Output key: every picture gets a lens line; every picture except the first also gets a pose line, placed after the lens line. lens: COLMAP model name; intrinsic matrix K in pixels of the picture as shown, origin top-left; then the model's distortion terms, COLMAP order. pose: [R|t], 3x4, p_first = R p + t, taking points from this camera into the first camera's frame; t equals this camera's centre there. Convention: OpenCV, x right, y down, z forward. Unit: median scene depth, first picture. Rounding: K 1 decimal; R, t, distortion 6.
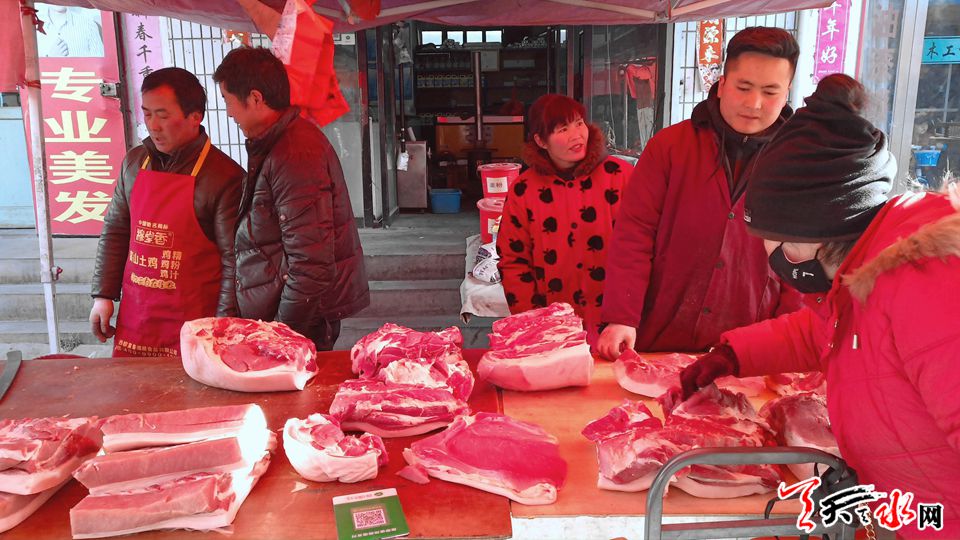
lens RADIAL K [[714.5, 0, 480.4], [0, 714.5, 271.1], [0, 0, 1]] dist [-0.007042, 0.005809]
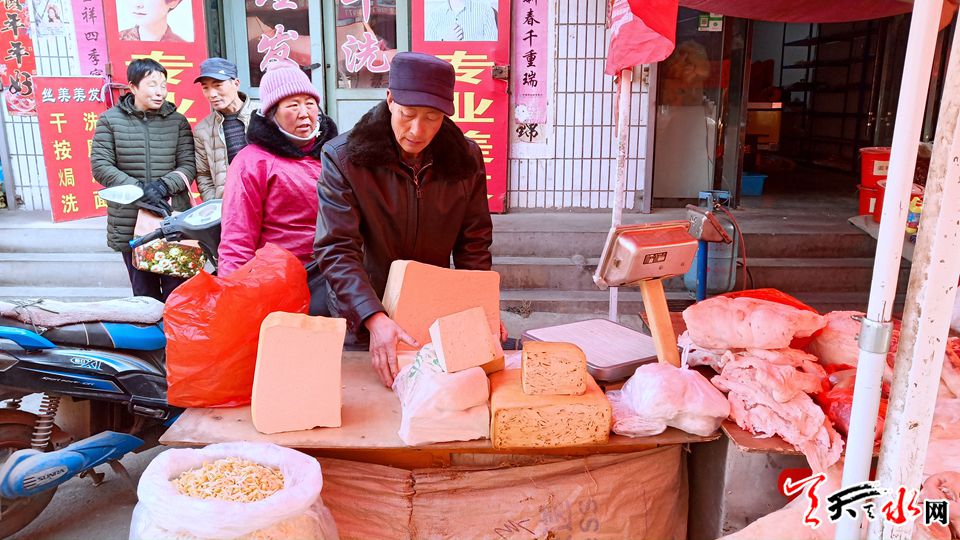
lens RADIAL K [[714.5, 0, 479.9], [0, 714.5, 268.8], [0, 0, 1]] dist [-0.007042, 0.005809]
pose [[0.999039, 0.019138, -0.039437, -0.535501], [-0.018556, 0.999714, 0.015068, 0.021395], [0.039714, -0.014322, 0.999108, -0.061981]]
